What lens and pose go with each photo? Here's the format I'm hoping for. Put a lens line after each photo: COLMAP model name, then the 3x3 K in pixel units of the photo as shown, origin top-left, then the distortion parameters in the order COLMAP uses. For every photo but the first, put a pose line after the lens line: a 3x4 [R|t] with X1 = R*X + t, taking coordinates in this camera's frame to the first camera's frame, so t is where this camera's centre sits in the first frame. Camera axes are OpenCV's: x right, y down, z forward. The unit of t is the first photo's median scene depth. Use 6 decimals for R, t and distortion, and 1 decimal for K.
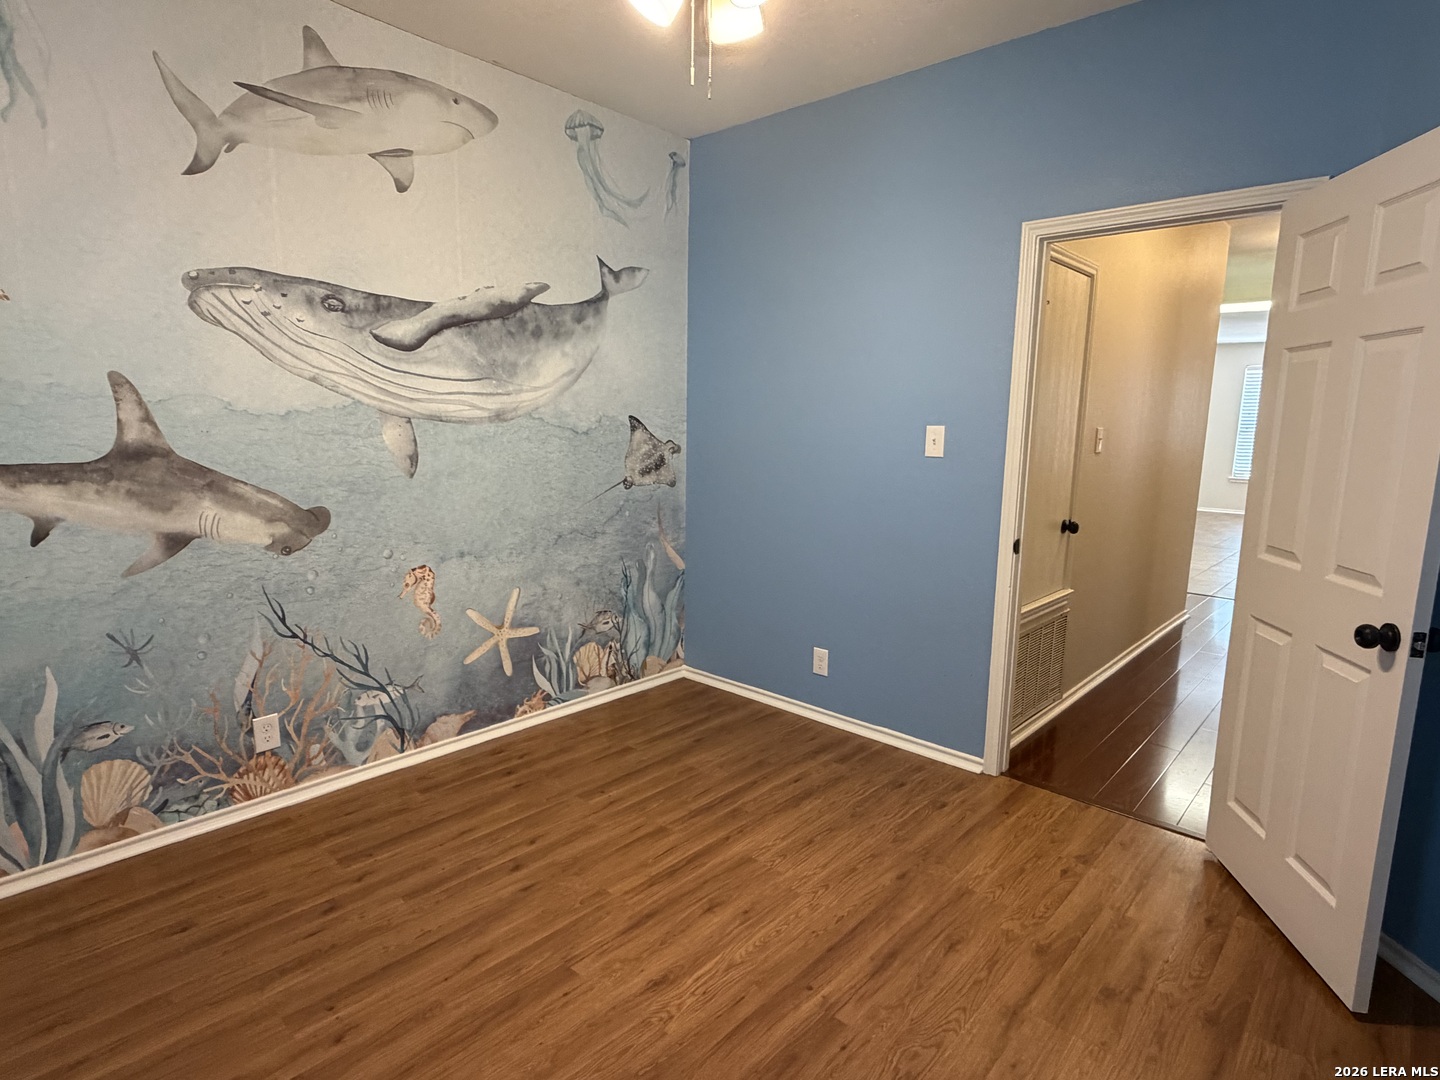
lens RADIAL K [[782.0, 0, 718.6], [0, 782.0, 542.9], [0, 0, 1]] dist [-0.005395, 0.002343]
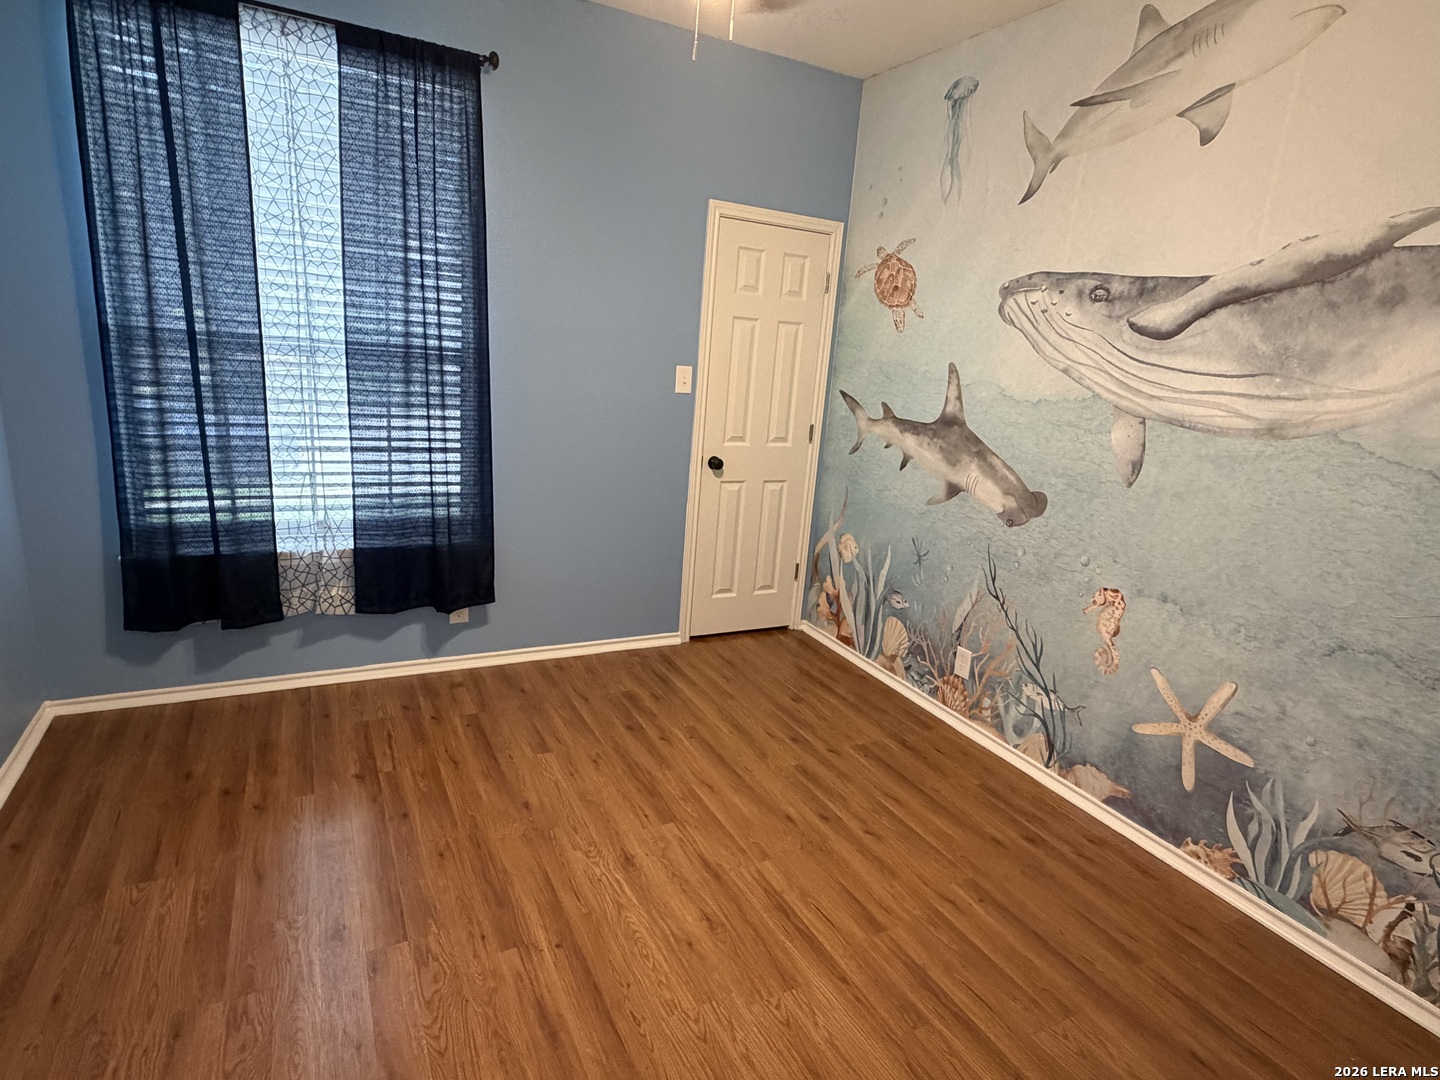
lens RADIAL K [[782.0, 0, 719.0], [0, 782.0, 544.1], [0, 0, 1]] dist [-0.005395, 0.002343]
pose [[-0.344725, 0.188389, -0.919605, 0.608753], [-0.232489, 0.931998, 0.278079, -0.170473], [0.909458, 0.309659, -0.277485, 0.906854]]
